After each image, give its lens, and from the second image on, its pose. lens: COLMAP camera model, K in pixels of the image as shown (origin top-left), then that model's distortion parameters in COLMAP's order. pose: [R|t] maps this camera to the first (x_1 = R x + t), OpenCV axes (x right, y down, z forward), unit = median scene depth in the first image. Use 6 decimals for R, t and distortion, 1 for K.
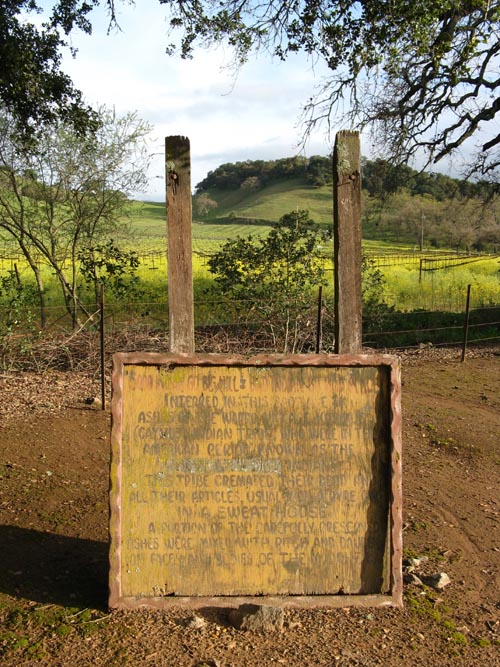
lens RADIAL K [[717.9, 0, 248.7], [0, 717.9, 354.2], [0, 0, 1]] dist [-0.159122, 0.010649]
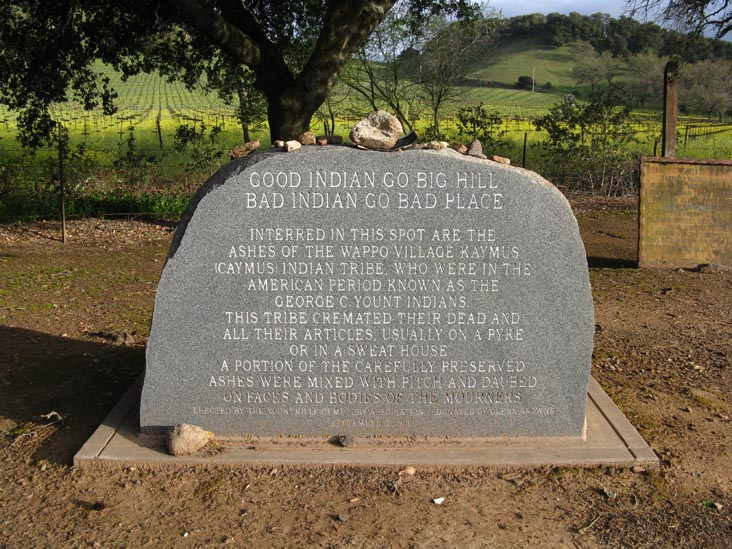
lens RADIAL K [[761.4, 0, 368.3], [0, 761.4, 262.4], [0, 0, 1]] dist [-0.195410, 0.217040]
pose [[0.990371, 0.032536, -0.134562, -0.396537], [-0.025649, 0.998286, 0.052605, 0.128387], [0.136043, -0.048647, 0.989508, -0.814101]]
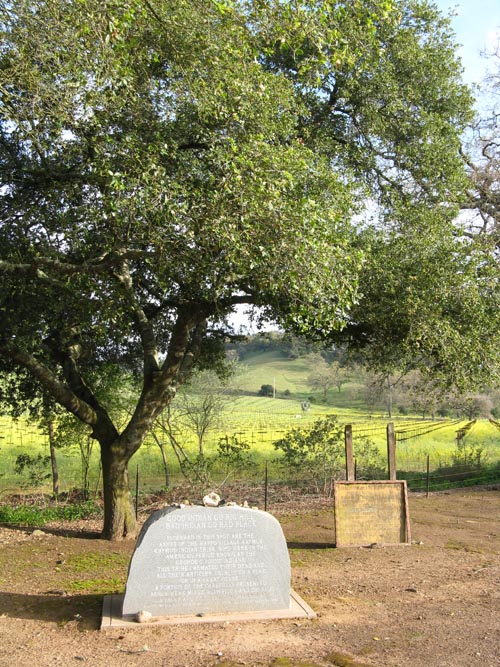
lens RADIAL K [[693.8, 0, 253.3], [0, 693.8, 332.4], [0, 0, 1]] dist [-0.195410, 0.217040]
pose [[0.999106, 0.001465, 0.042255, -0.431254], [0.009694, 0.964839, -0.262664, 0.106959], [-0.041155, 0.262839, 0.963962, -1.528831]]
